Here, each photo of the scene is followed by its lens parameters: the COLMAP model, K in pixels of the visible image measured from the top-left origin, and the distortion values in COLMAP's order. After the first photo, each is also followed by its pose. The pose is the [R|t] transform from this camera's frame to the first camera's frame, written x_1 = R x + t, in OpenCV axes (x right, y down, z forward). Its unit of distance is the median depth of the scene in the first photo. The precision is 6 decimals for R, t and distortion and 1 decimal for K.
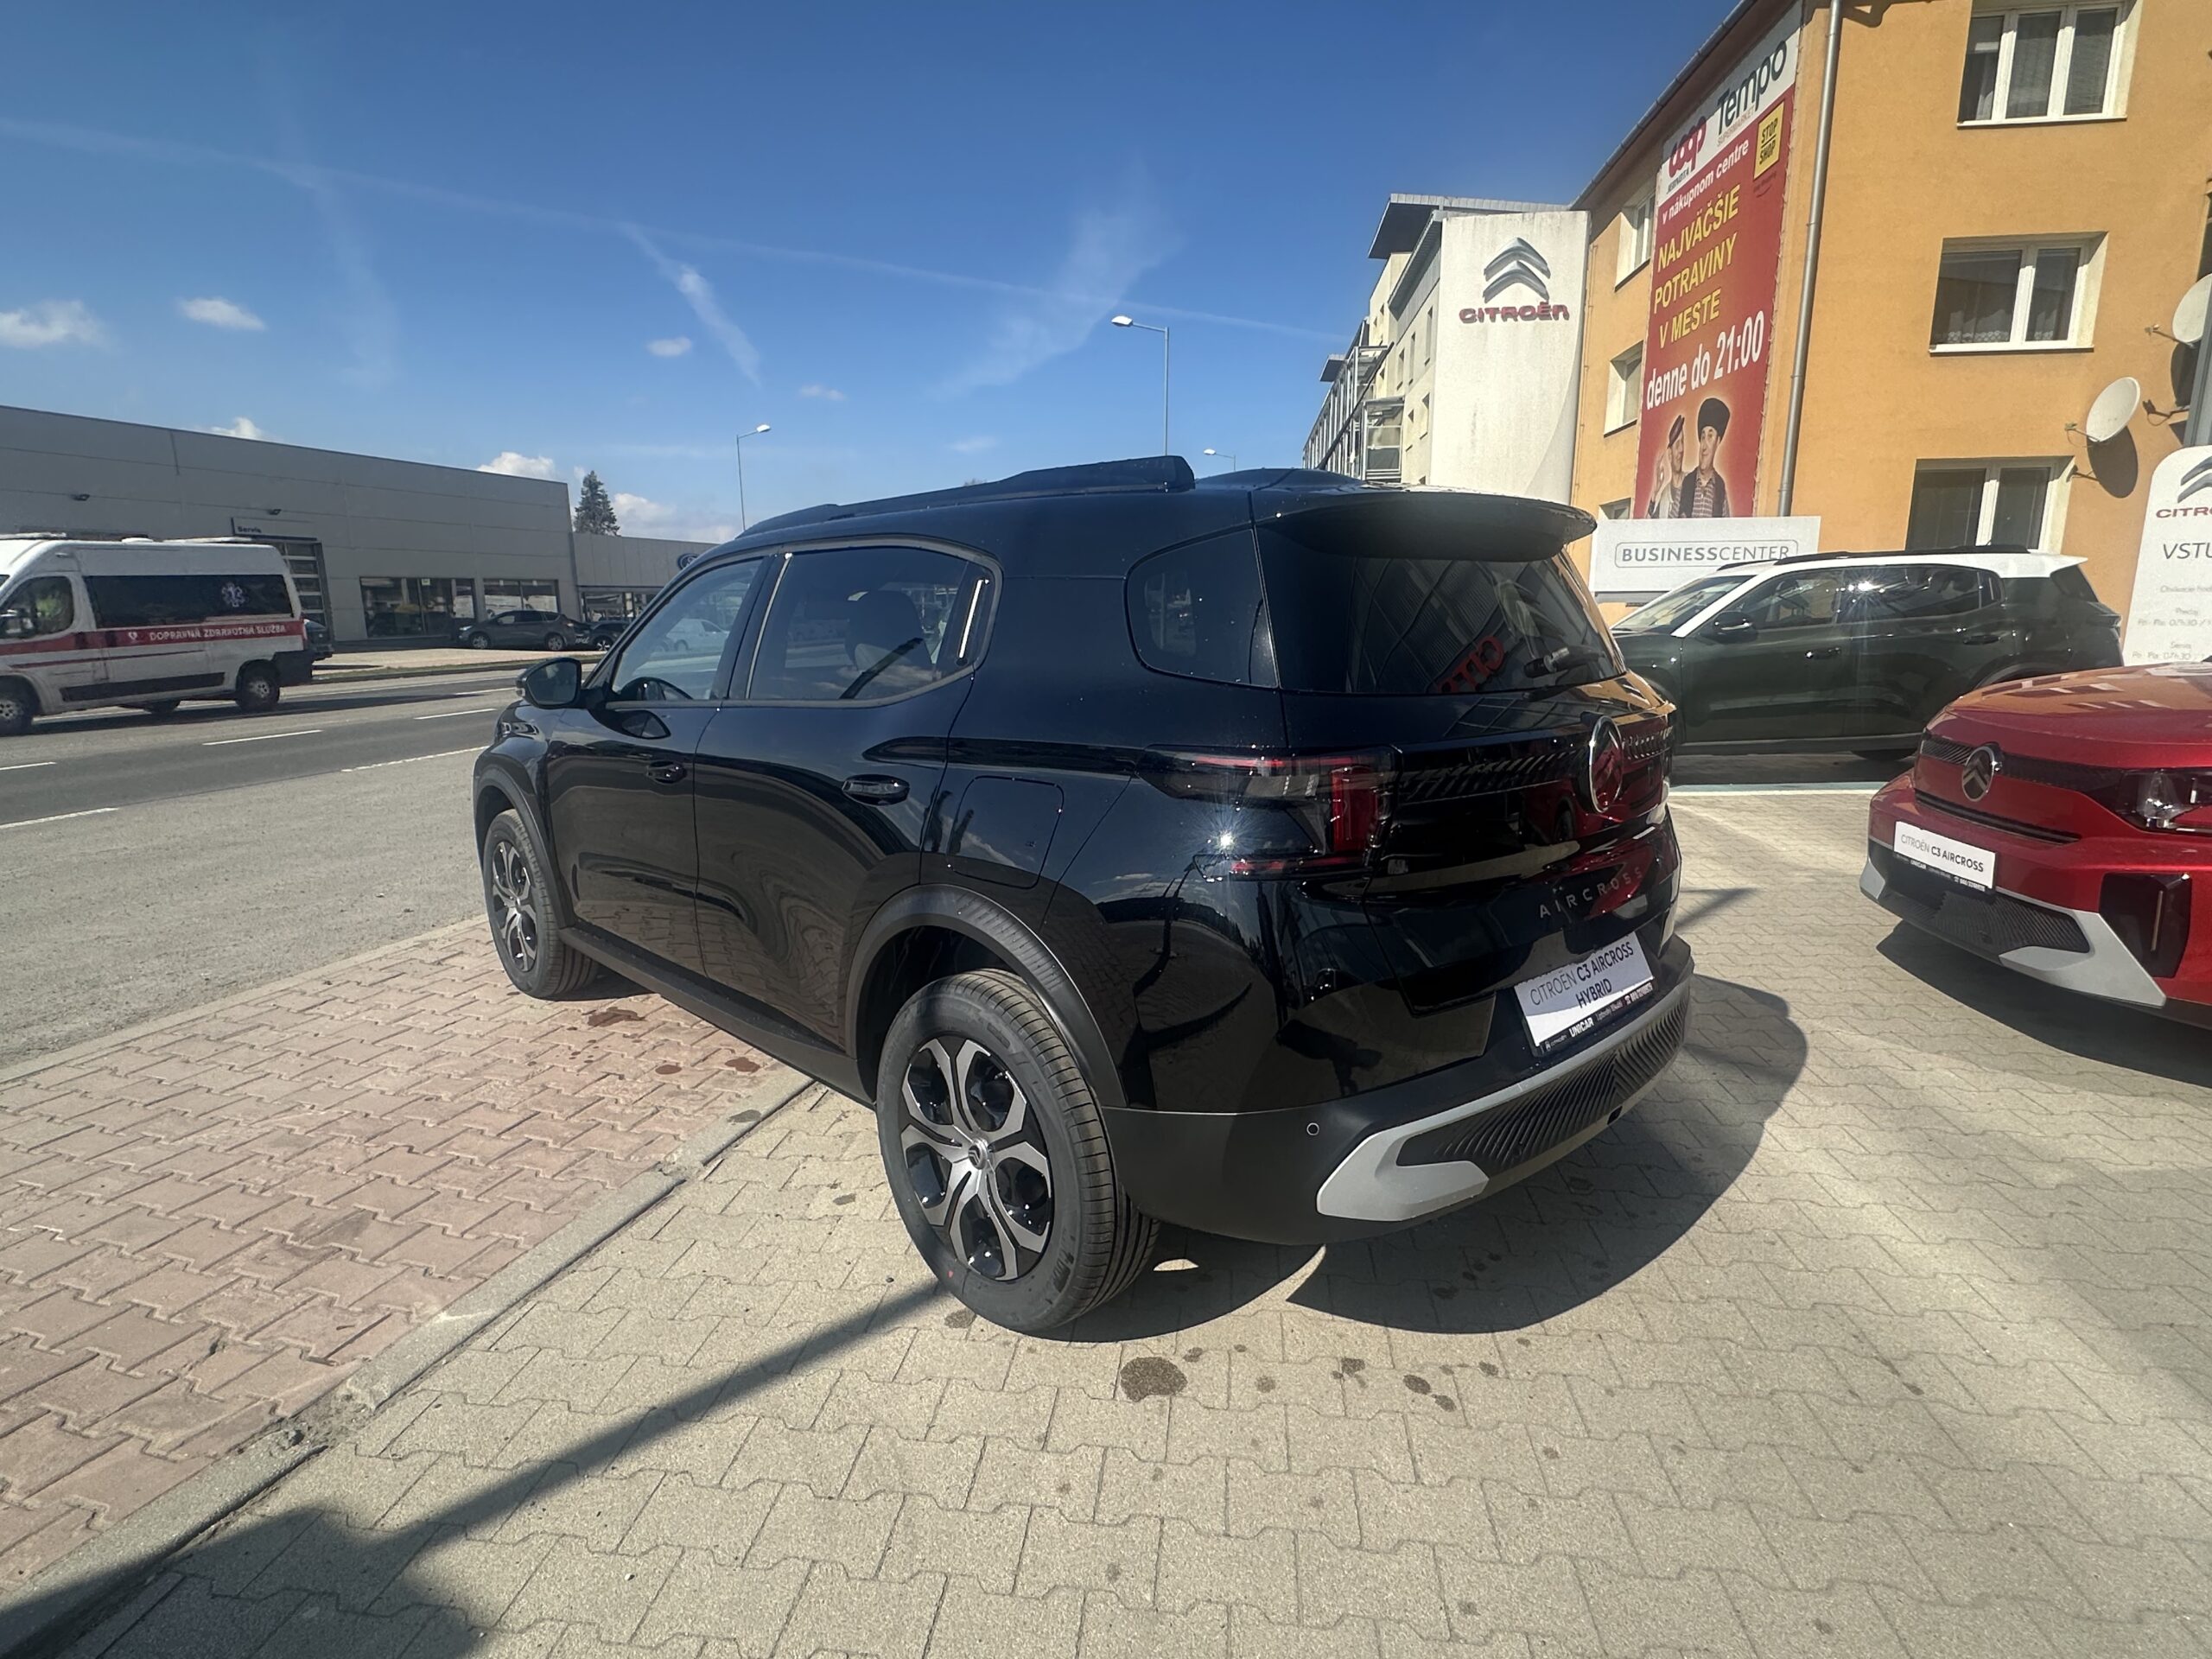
lens RADIAL K [[1156.4, 0, 1106.0], [0, 1156.4, 829.5], [0, 0, 1]] dist [-0.002837, -0.000176]
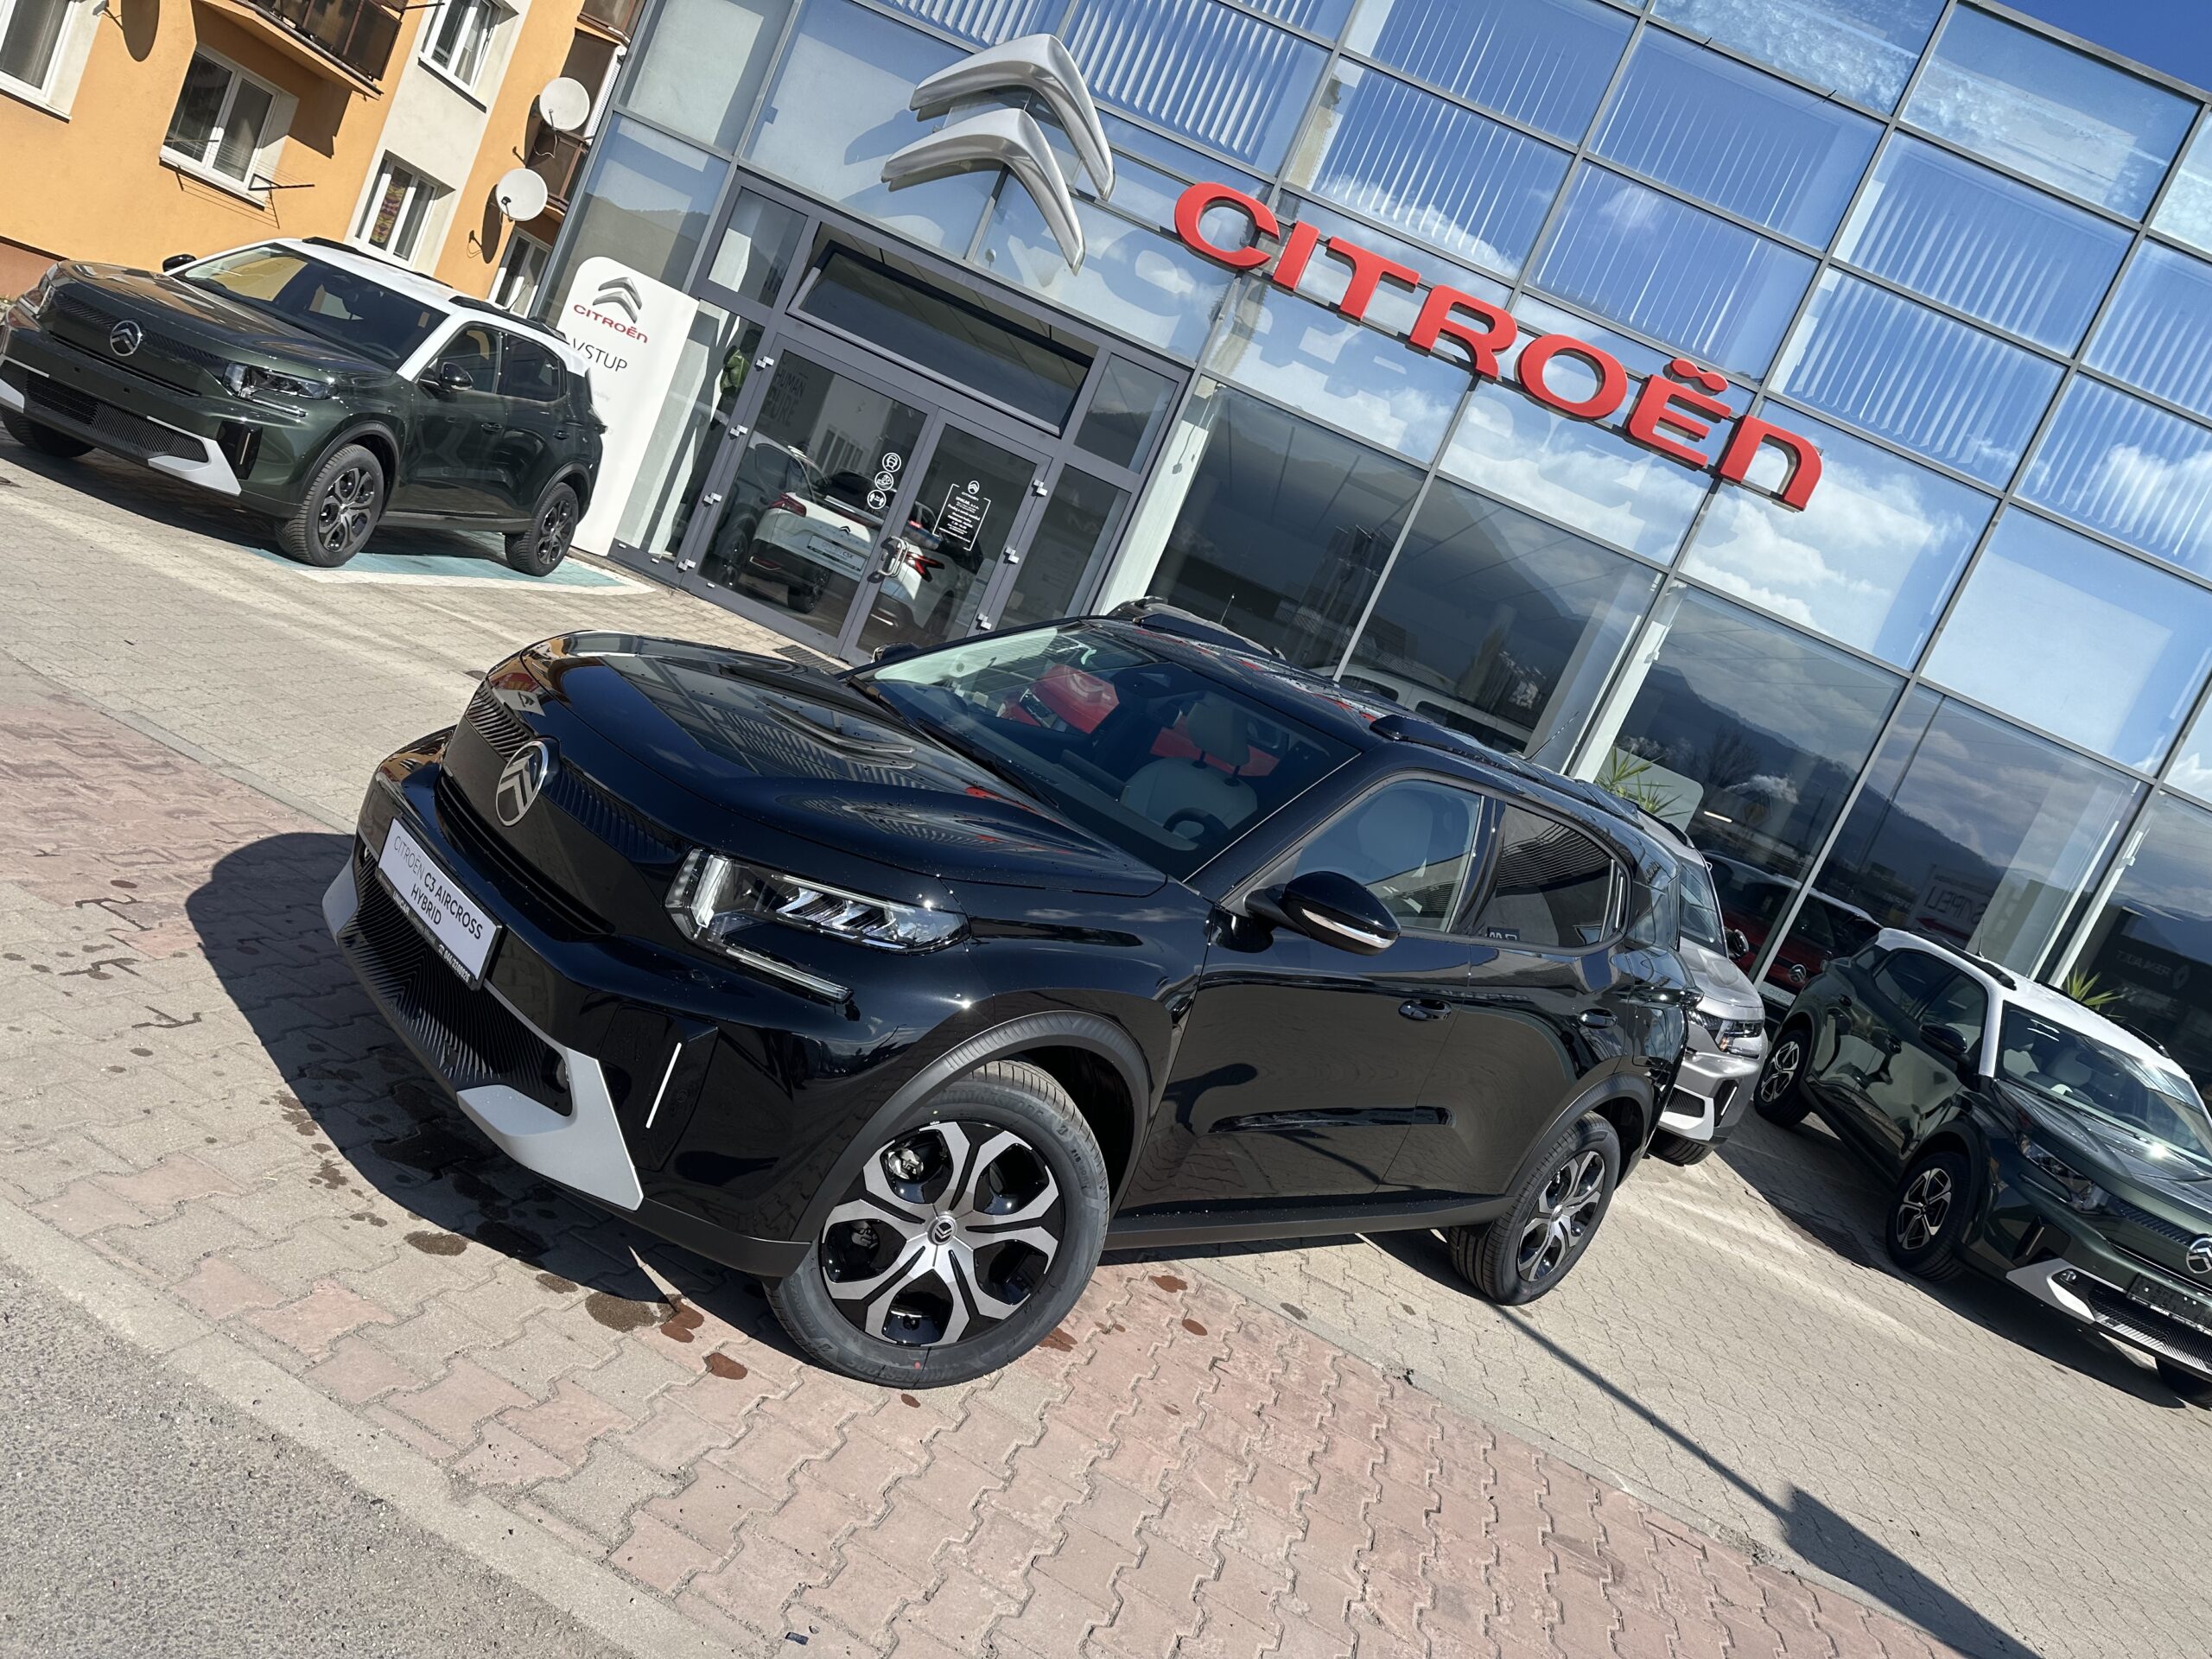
lens RADIAL K [[1533.9, 0, 1106.0], [0, 1533.9, 829.5], [0, 0, 1]] dist [0.005905, -0.003323]
pose [[-0.032028, -0.154653, 0.987450, -1.421059], [-0.217041, 0.965458, 0.144169, -0.282998], [-0.975637, -0.209700, -0.064488, 1.223374]]
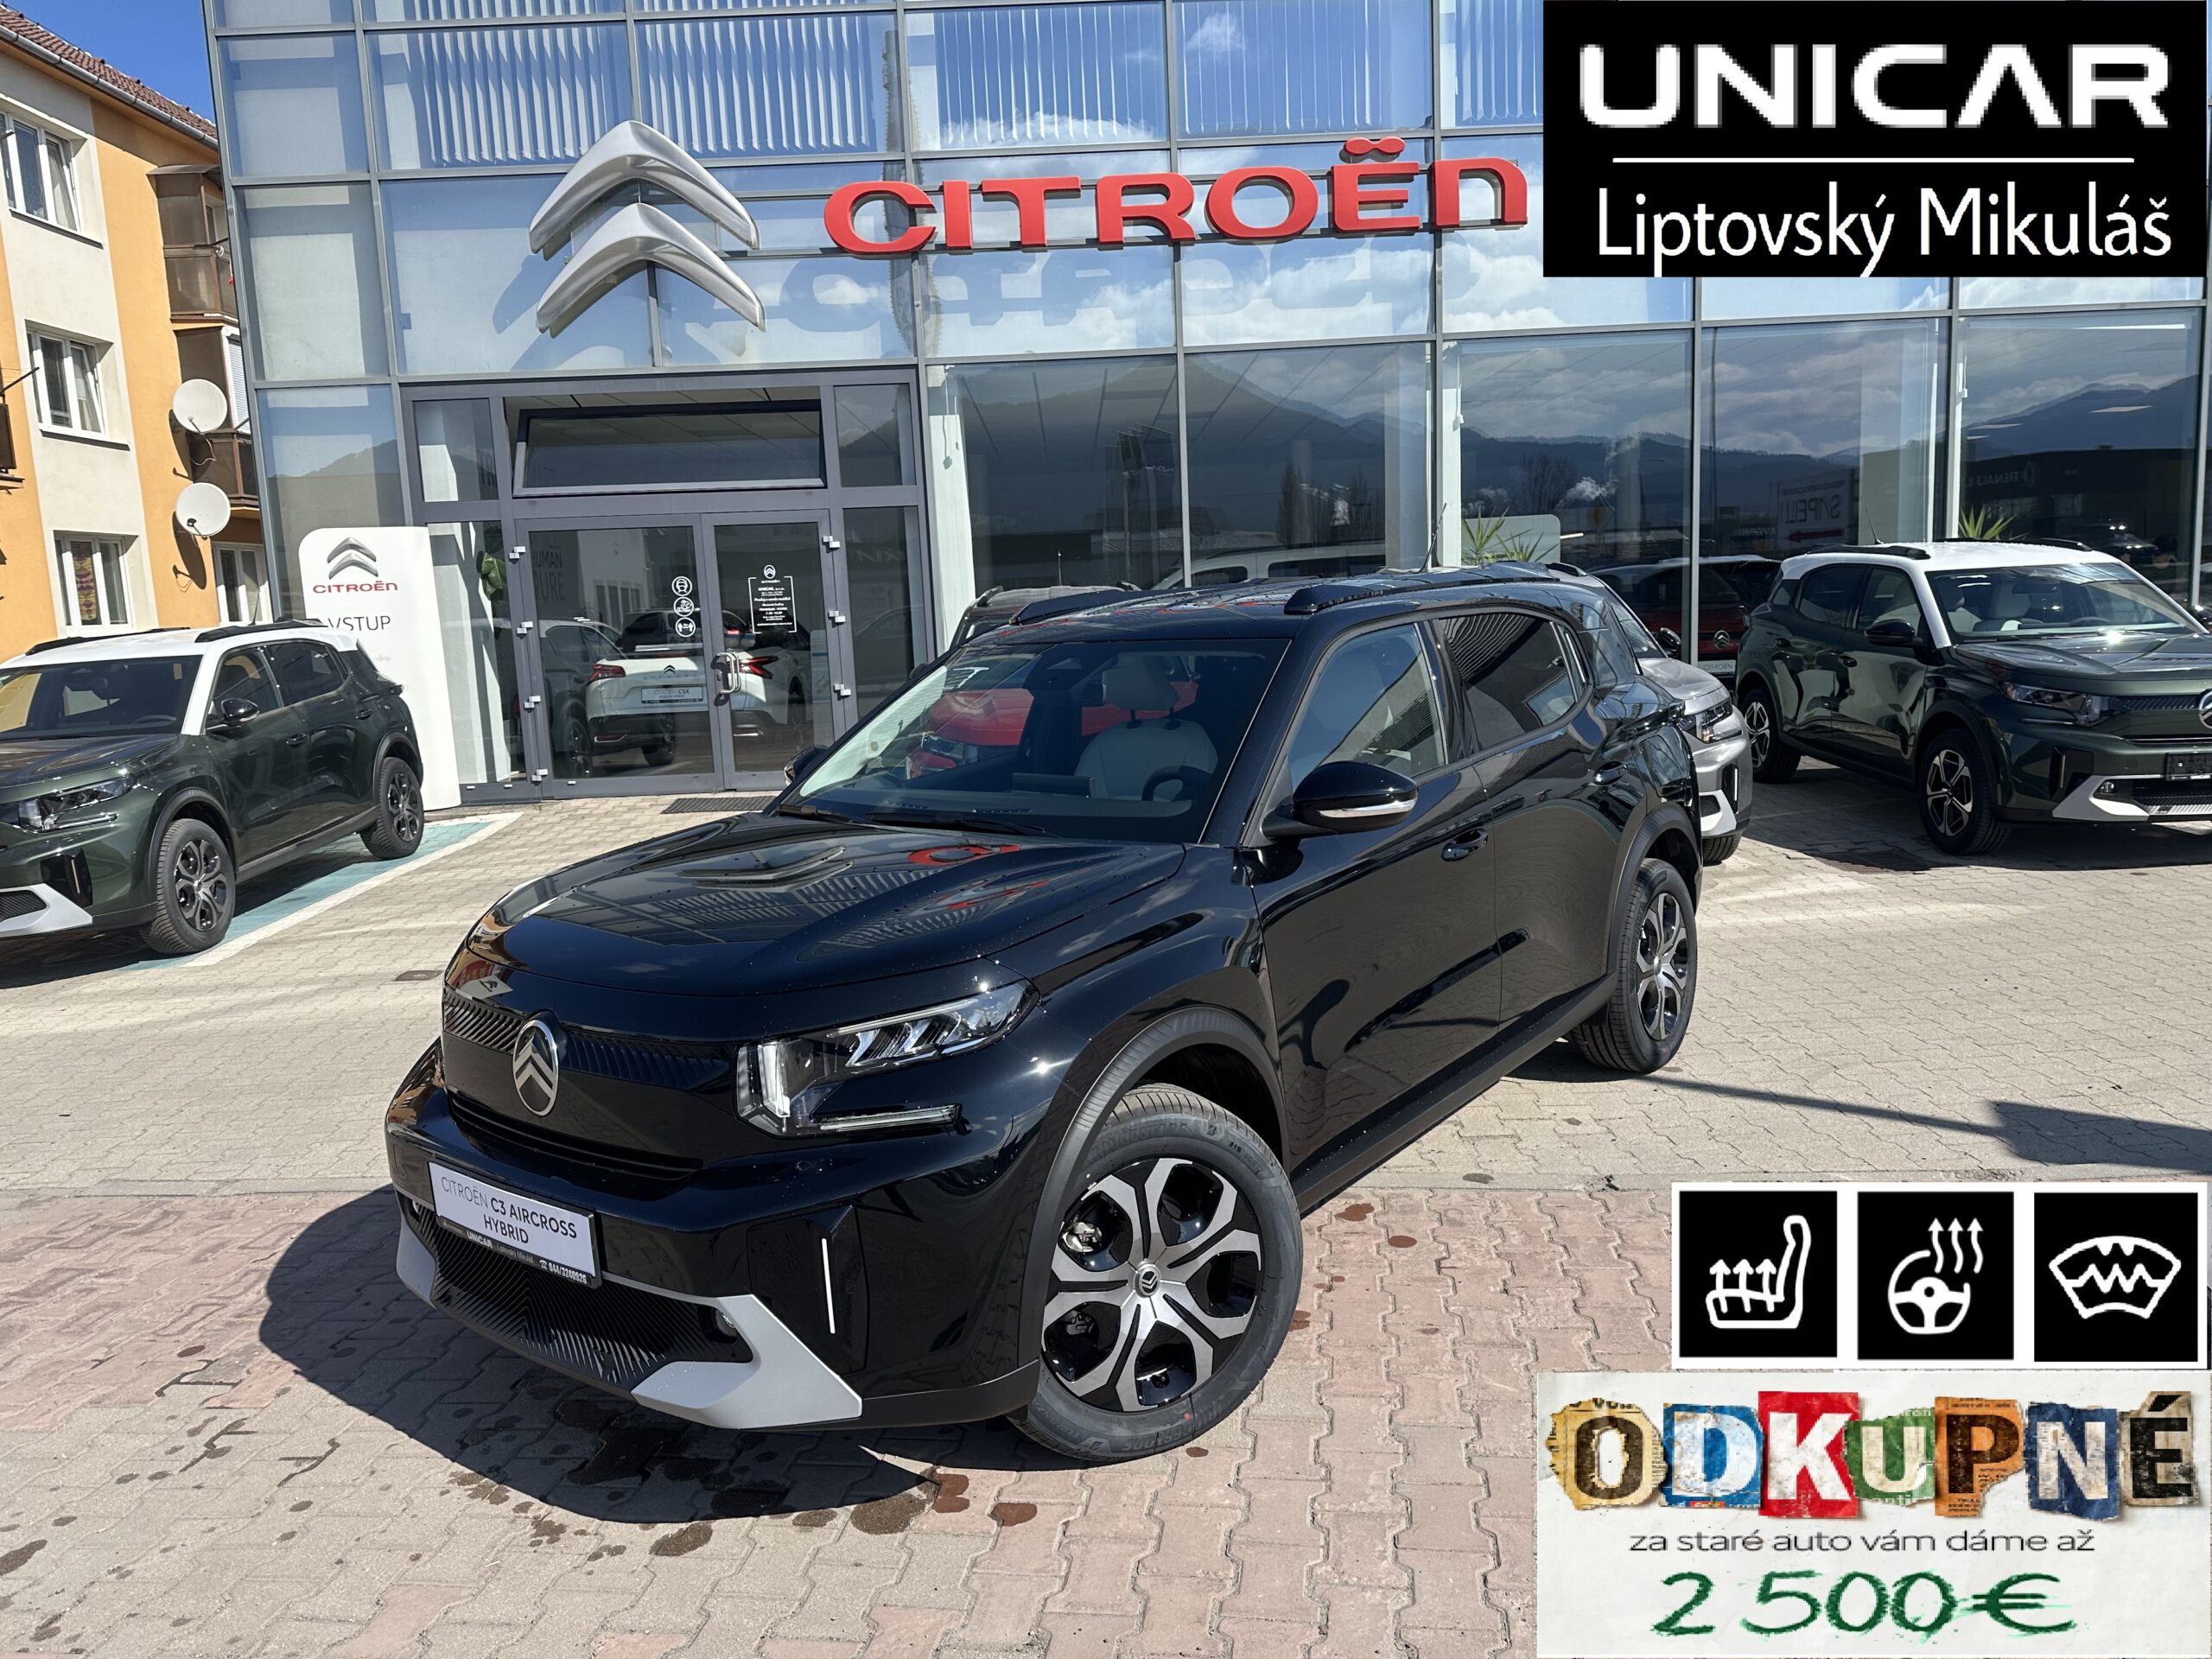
lens RADIAL K [[1537.0, 0, 1100.7], [0, 1537.0, 826.8], [0, 0, 1]] dist [0.000400, 0.000452]
pose [[-0.144218, -0.127920, 0.981243, -1.381137], [0.236397, 0.958444, 0.159692, -0.294693], [-0.960894, 0.254993, -0.107985, 1.261652]]
